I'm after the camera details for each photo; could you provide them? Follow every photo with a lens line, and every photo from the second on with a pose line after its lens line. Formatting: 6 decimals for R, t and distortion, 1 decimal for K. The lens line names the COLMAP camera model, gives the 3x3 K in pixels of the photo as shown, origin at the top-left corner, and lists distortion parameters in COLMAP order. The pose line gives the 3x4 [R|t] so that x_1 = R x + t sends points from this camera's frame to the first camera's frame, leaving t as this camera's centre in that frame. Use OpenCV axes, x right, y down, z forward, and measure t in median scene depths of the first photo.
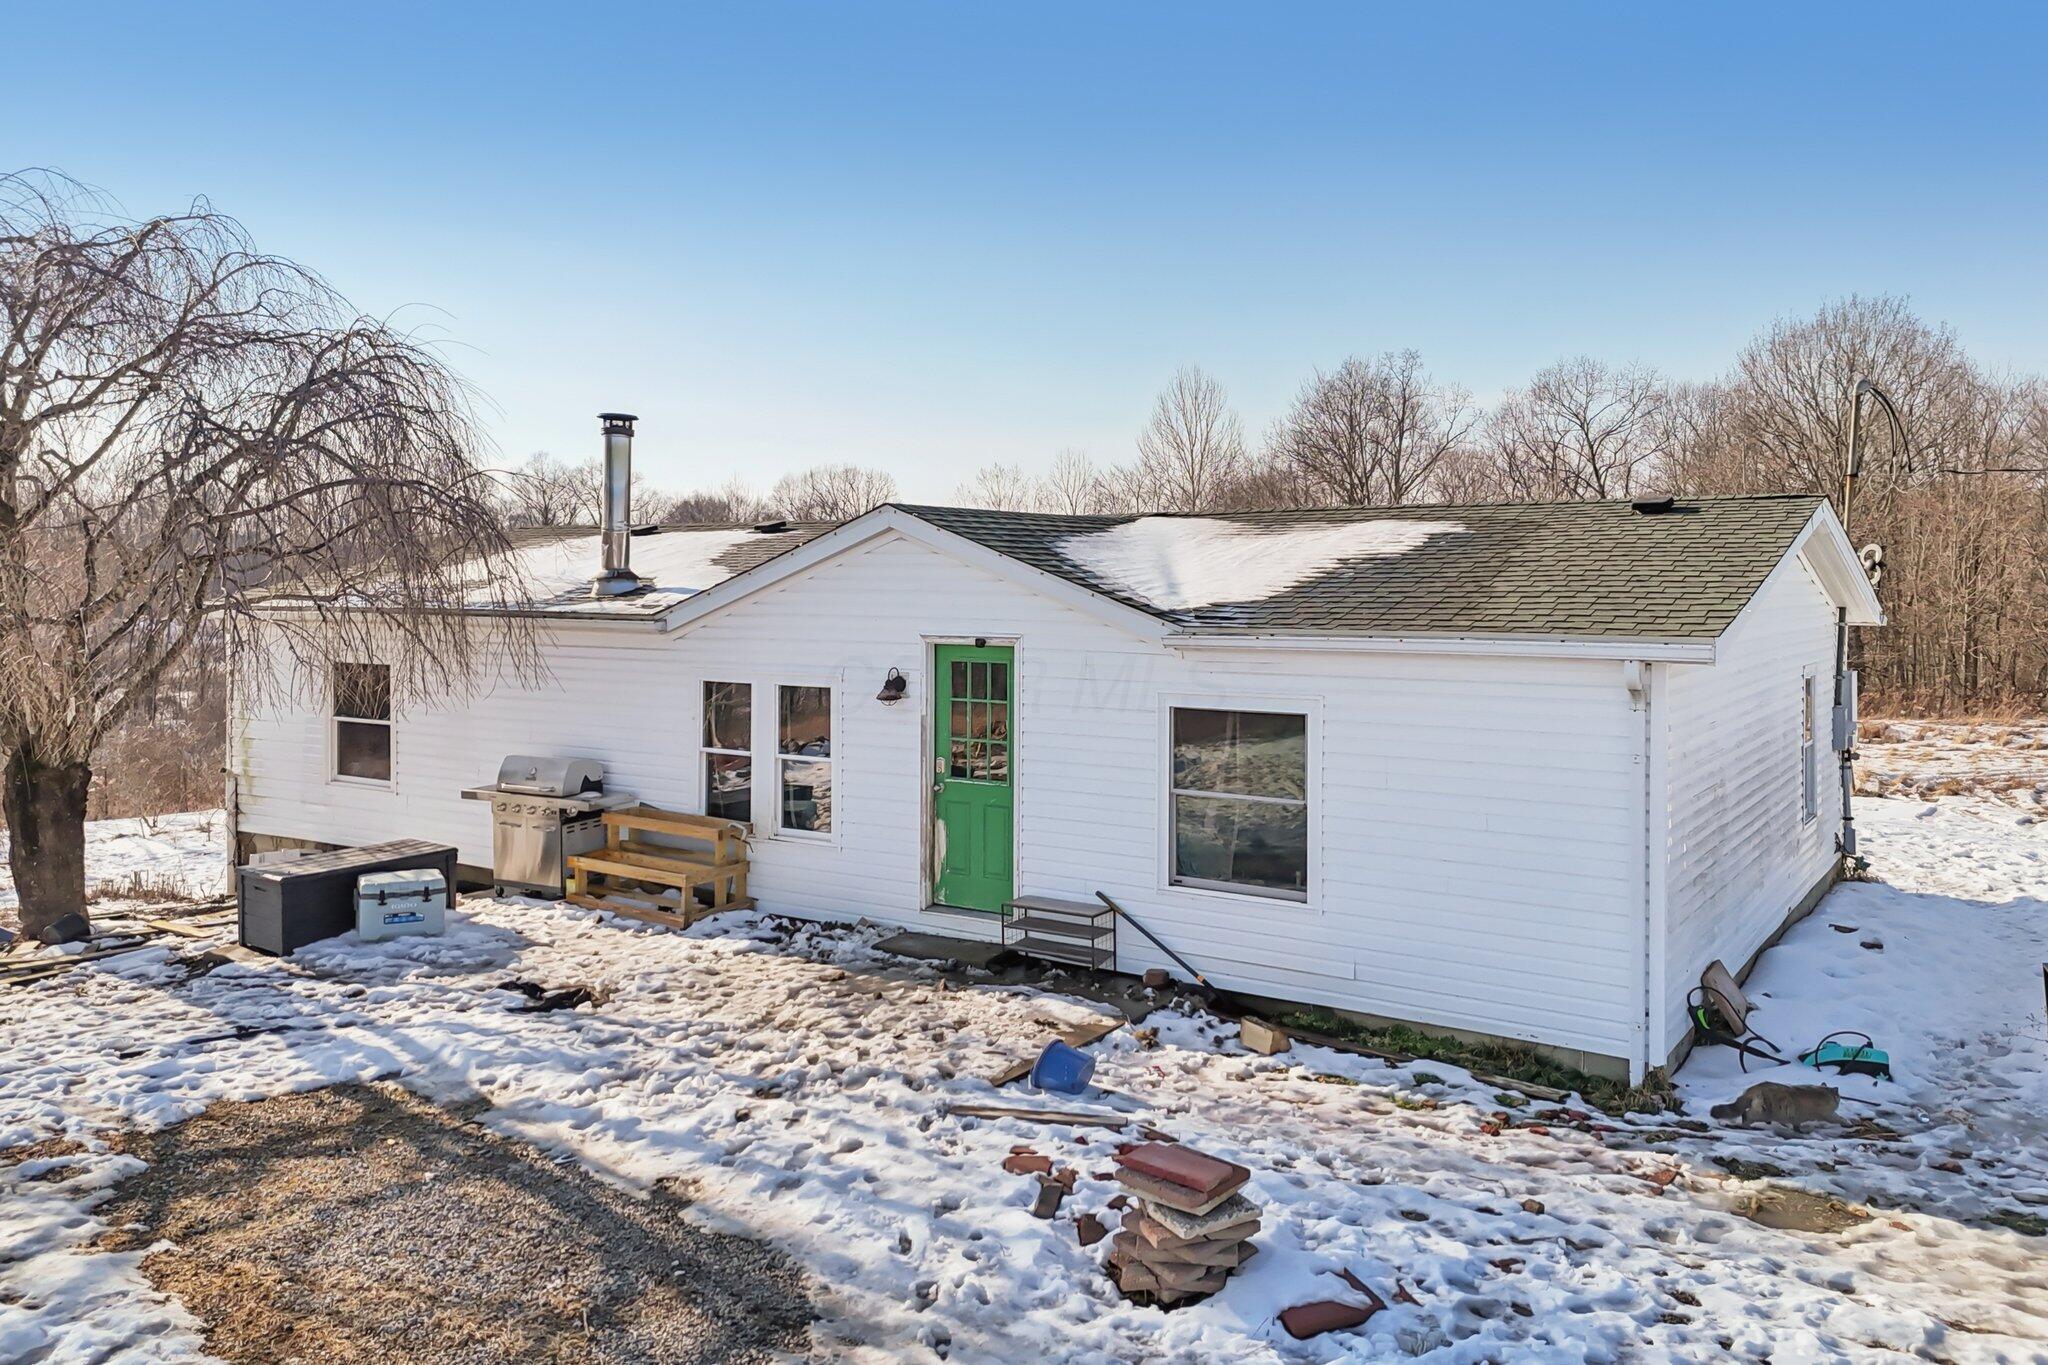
lens RADIAL K [[1583.9, 0, 1004.8], [0, 1583.9, 661.6], [0, 0, 1]] dist [0.077721, -0.063969]
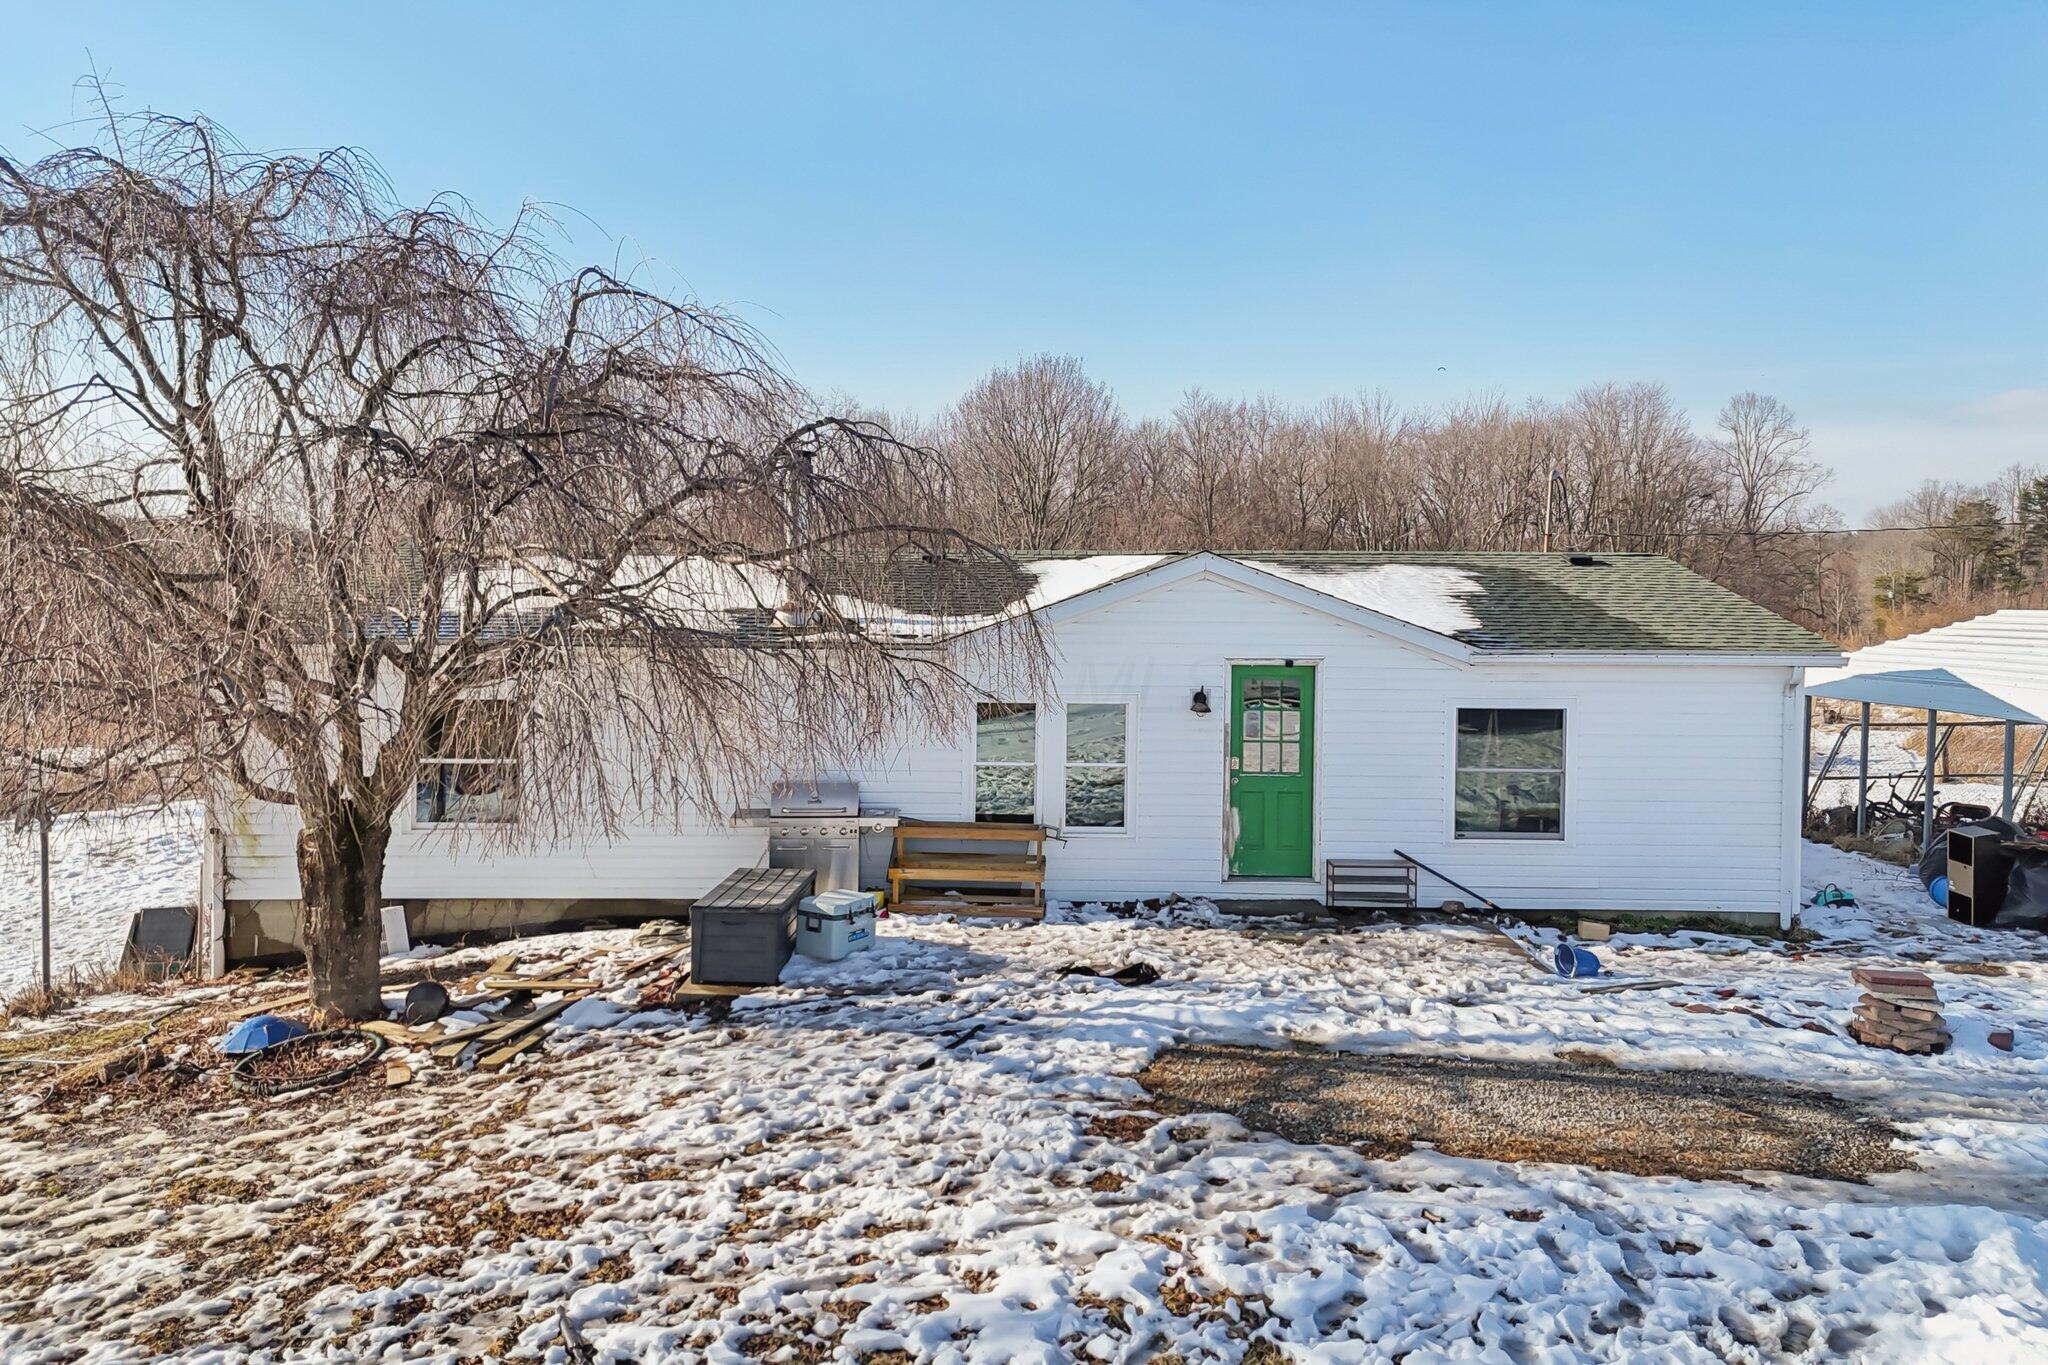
lens RADIAL K [[1583.9, 0, 987.4], [0, 1583.9, 675.0], [0, 0, 1]] dist [0.077721, -0.063969]
pose [[0.844533, -0.027833, 0.534779, -0.861481], [0.021930, 0.999608, 0.017392, -0.028689], [-0.535054, -0.002960, 0.844813, 0.057388]]
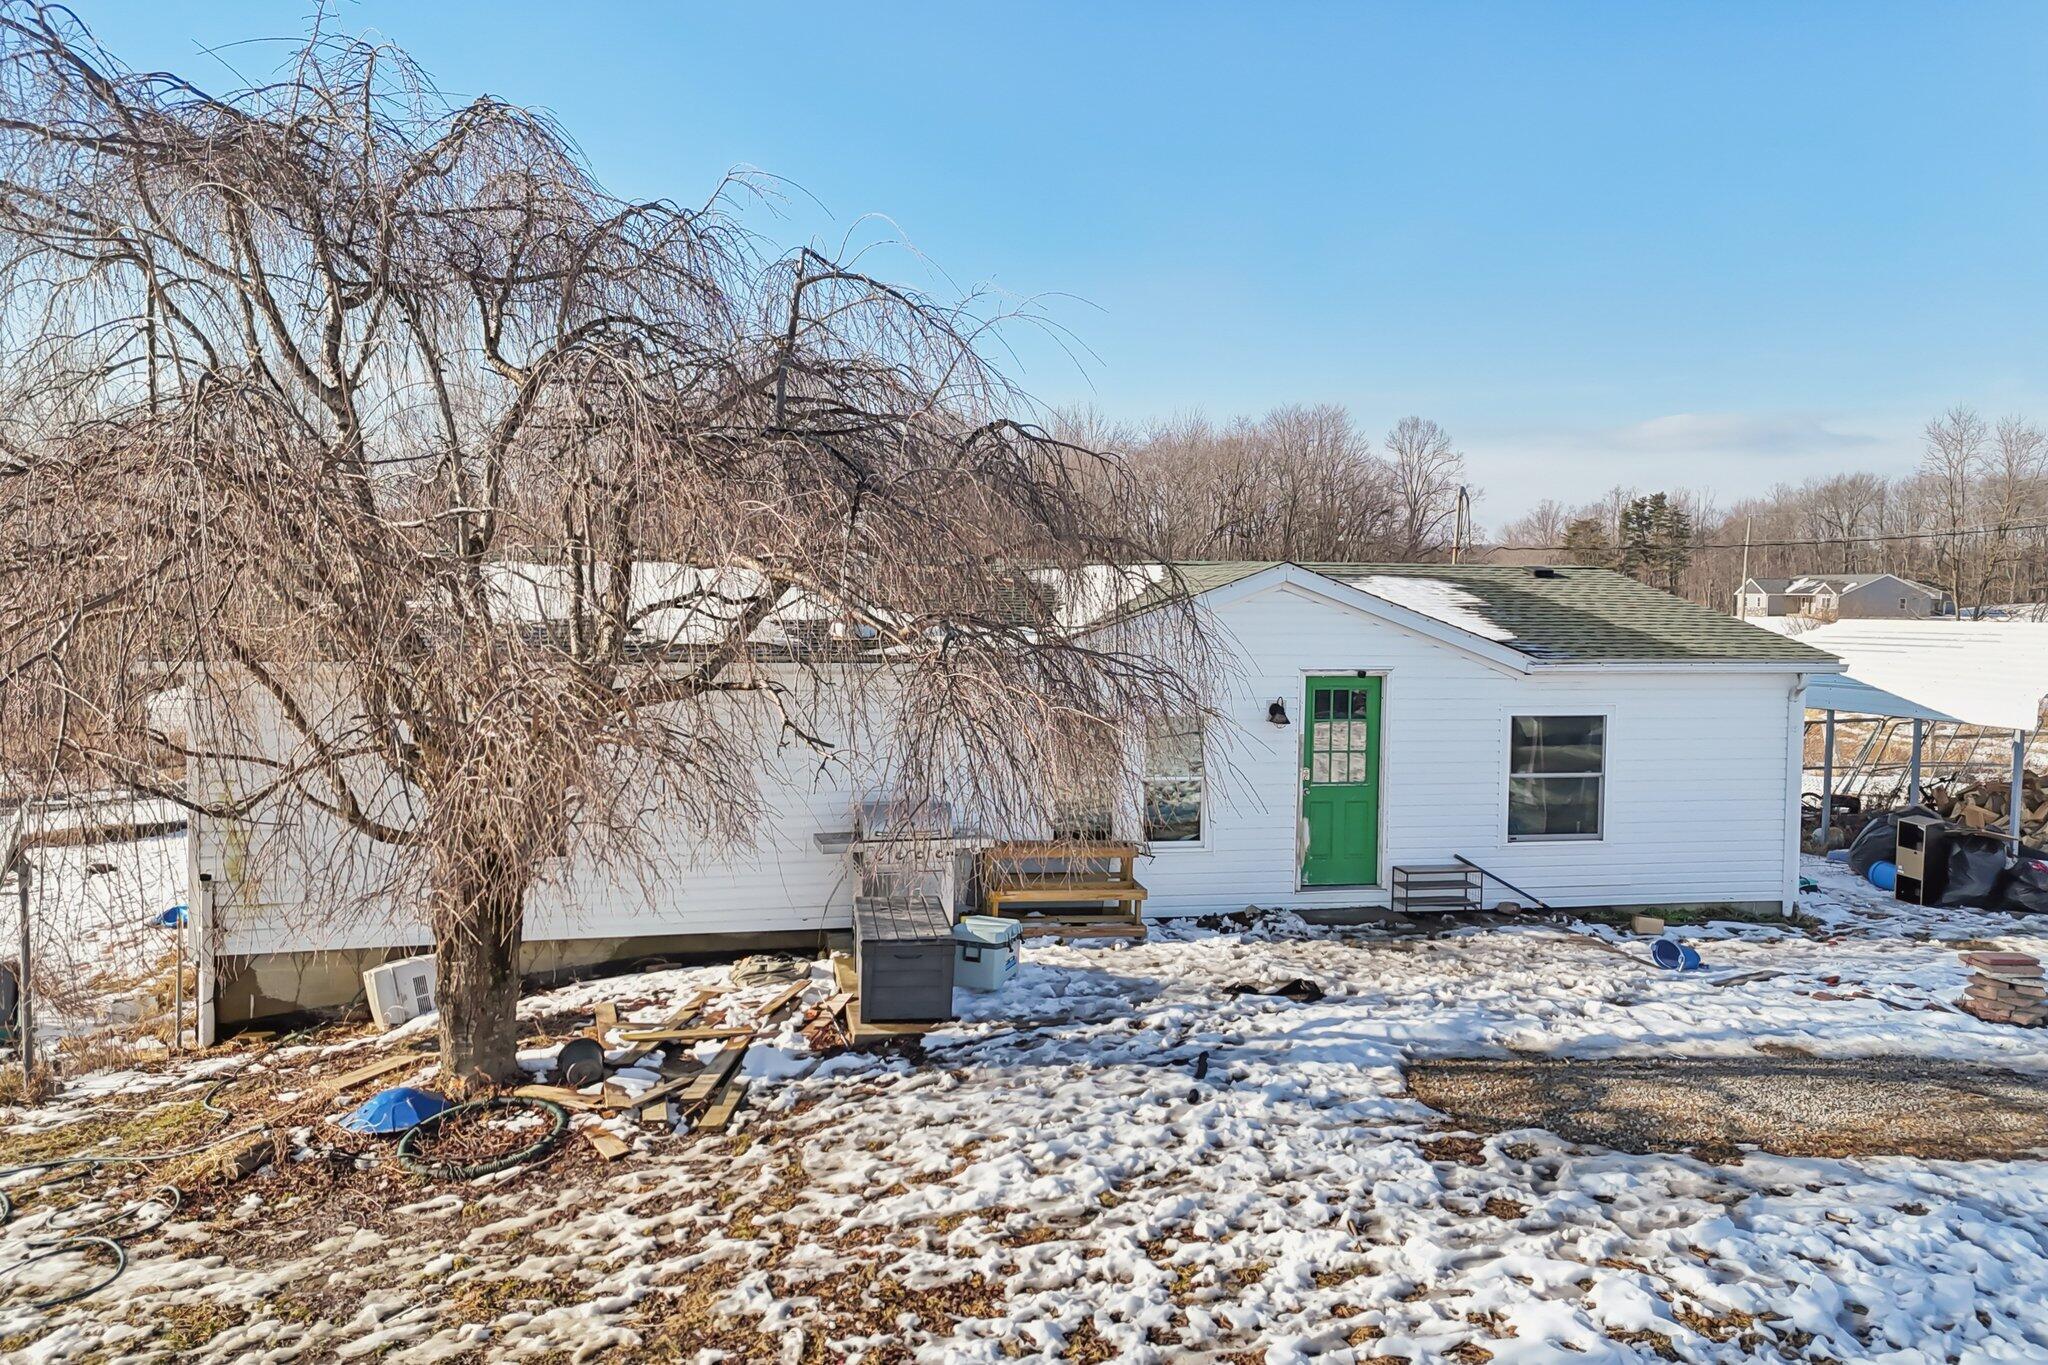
lens RADIAL K [[1583.9, 0, 1009.2], [0, 1583.9, 696.6], [0, 0, 1]] dist [0.077721, -0.063969]
pose [[0.705439, -0.041648, 0.707546, -1.079883], [0.026048, 0.999121, 0.032840, -0.041397], [-0.708292, -0.004736, 0.705904, 0.285995]]
